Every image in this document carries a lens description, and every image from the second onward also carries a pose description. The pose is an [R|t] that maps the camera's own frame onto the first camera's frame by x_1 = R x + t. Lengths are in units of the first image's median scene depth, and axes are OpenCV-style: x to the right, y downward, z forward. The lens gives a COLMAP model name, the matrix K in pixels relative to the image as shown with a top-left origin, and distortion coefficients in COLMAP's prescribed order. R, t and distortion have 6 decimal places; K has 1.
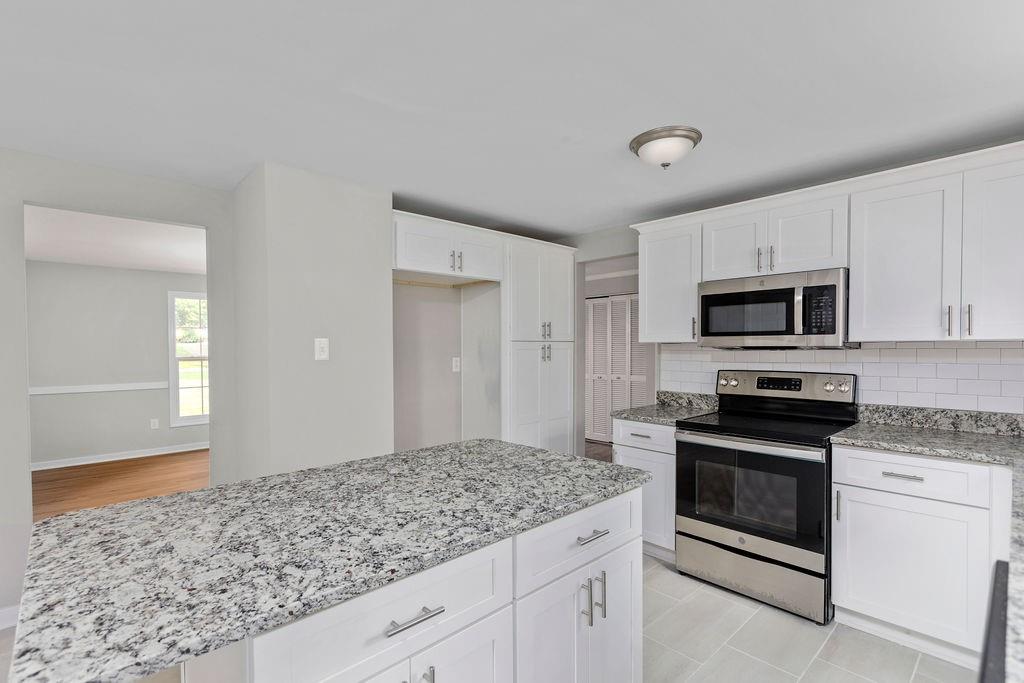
lens RADIAL K [[476.1, 0, 507.6], [0, 476.1, 355.4], [0, 0, 1]] dist [0.005708, 0.000046]
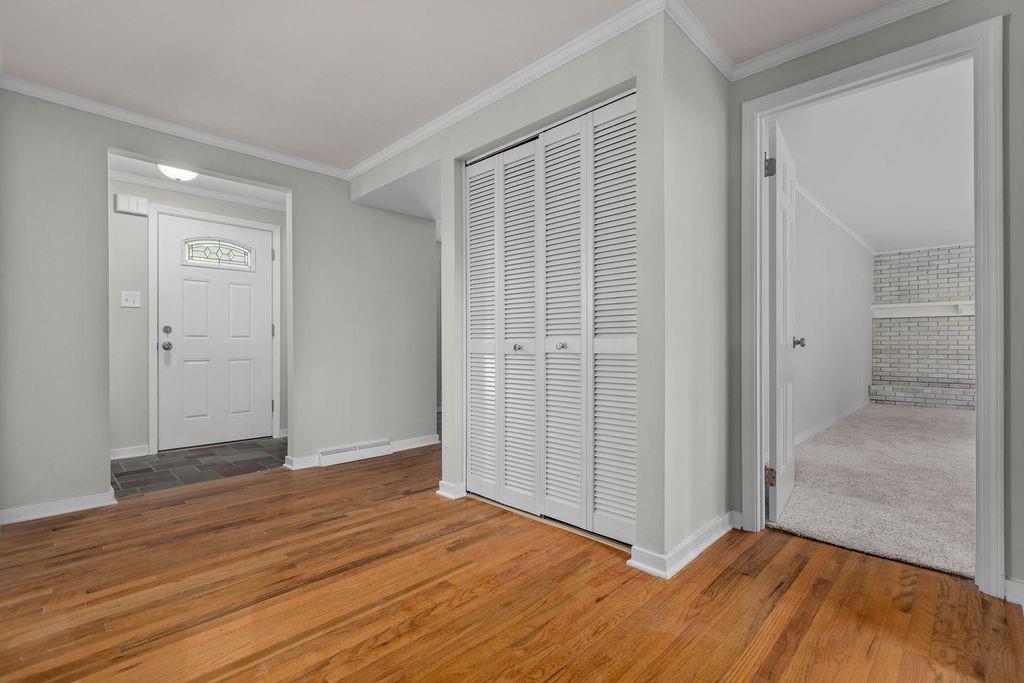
lens RADIAL K [[462.3, 0, 506.7], [0, 462.3, 346.1], [0, 0, 1]] dist [0.000774, -0.000117]
pose [[0.999878, 0.000804, 0.015621, 0.528520], [-0.000548, 0.999866, -0.016379, 0.152897], [-0.015633, 0.016368, 0.999744, 1.844523]]
